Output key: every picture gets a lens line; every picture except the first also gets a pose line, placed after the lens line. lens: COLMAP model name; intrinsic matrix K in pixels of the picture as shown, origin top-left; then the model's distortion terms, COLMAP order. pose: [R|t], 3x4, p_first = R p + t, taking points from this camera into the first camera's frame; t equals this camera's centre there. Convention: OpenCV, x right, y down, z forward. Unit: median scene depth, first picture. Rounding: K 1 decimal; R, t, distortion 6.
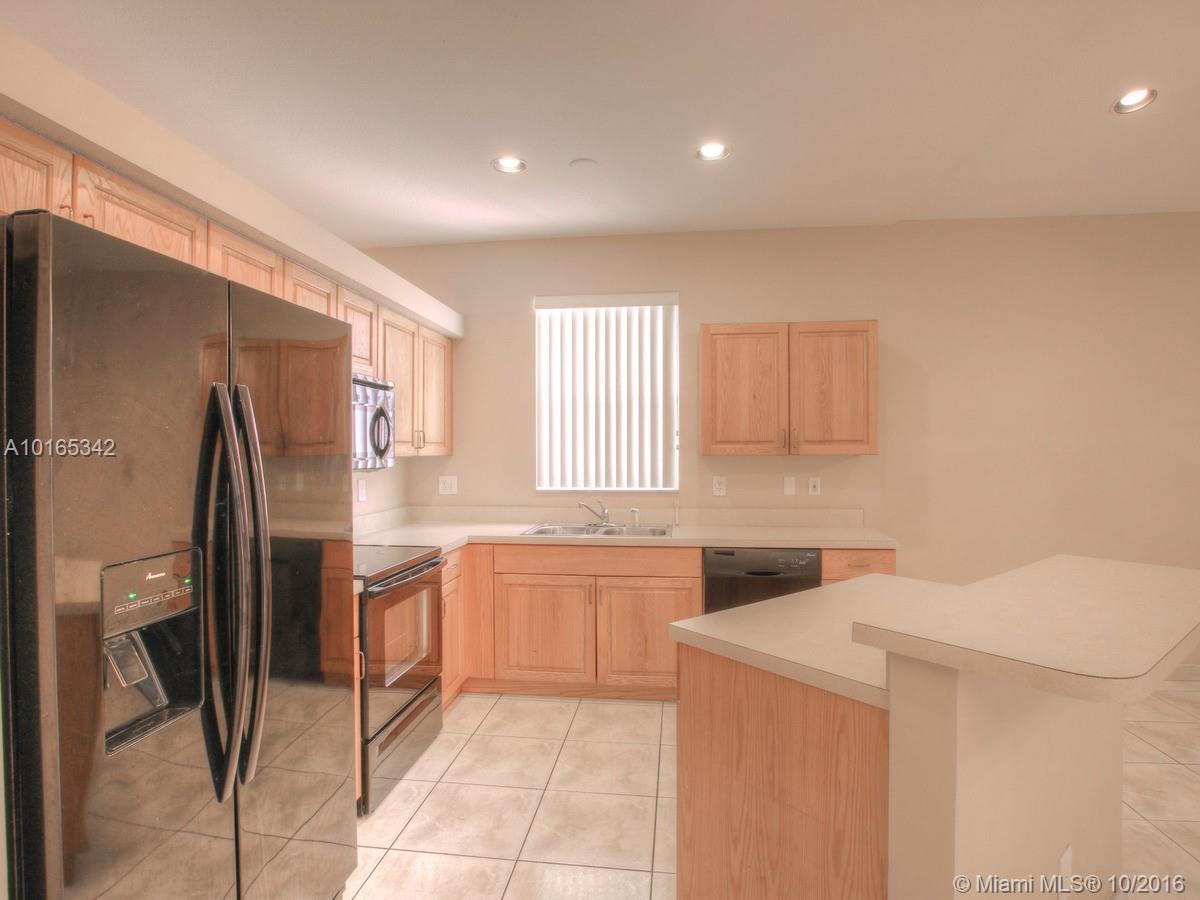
lens RADIAL K [[637.8, 0, 597.5], [0, 637.8, 457.5], [0, 0, 1]] dist [-0.028097, 0.001019]
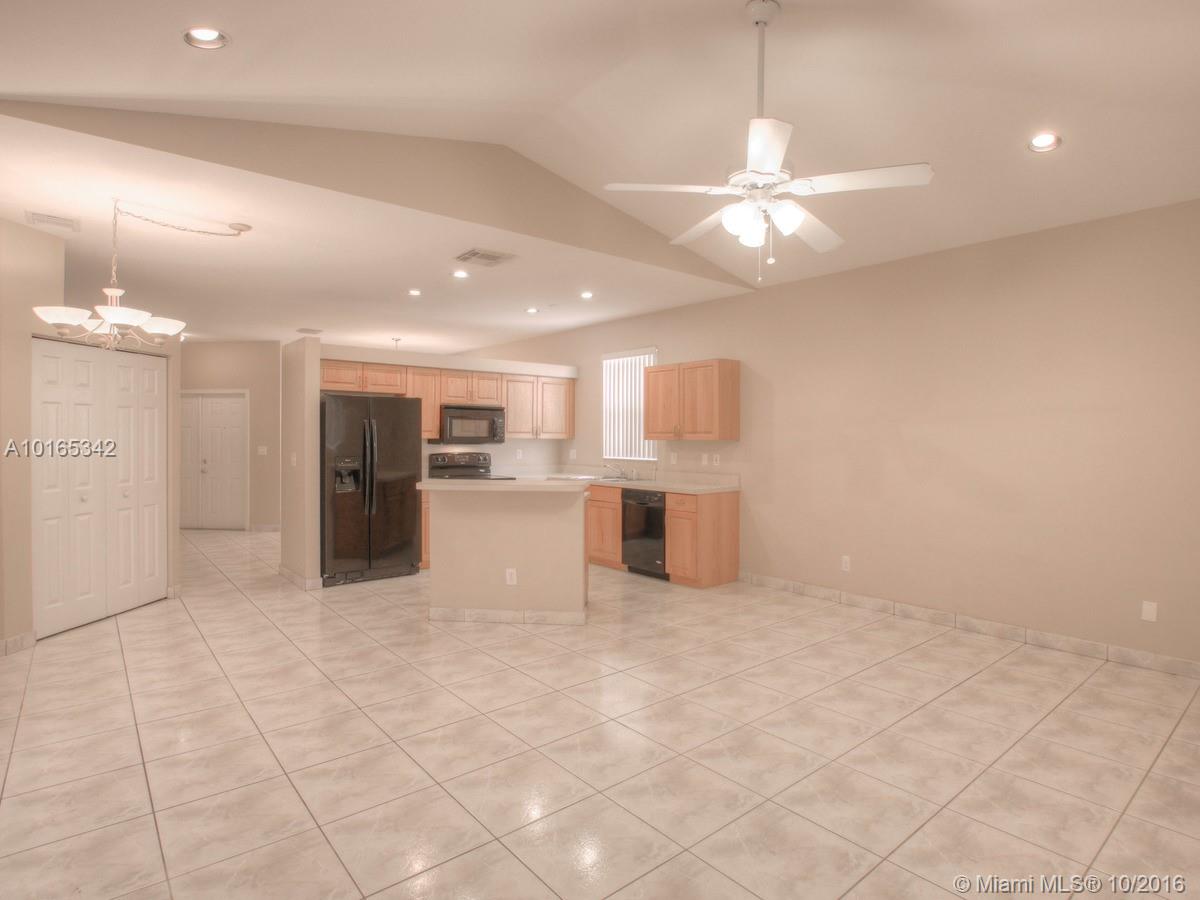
lens RADIAL K [[637.8, 0, 596.5], [0, 637.8, 440.3], [0, 0, 1]] dist [-0.028097, 0.001019]
pose [[0.728165, 0.012304, -0.685291, 1.220711], [-0.016602, 0.999862, 0.000311, -0.000650], [0.685200, 0.011151, 0.728269, -0.383288]]
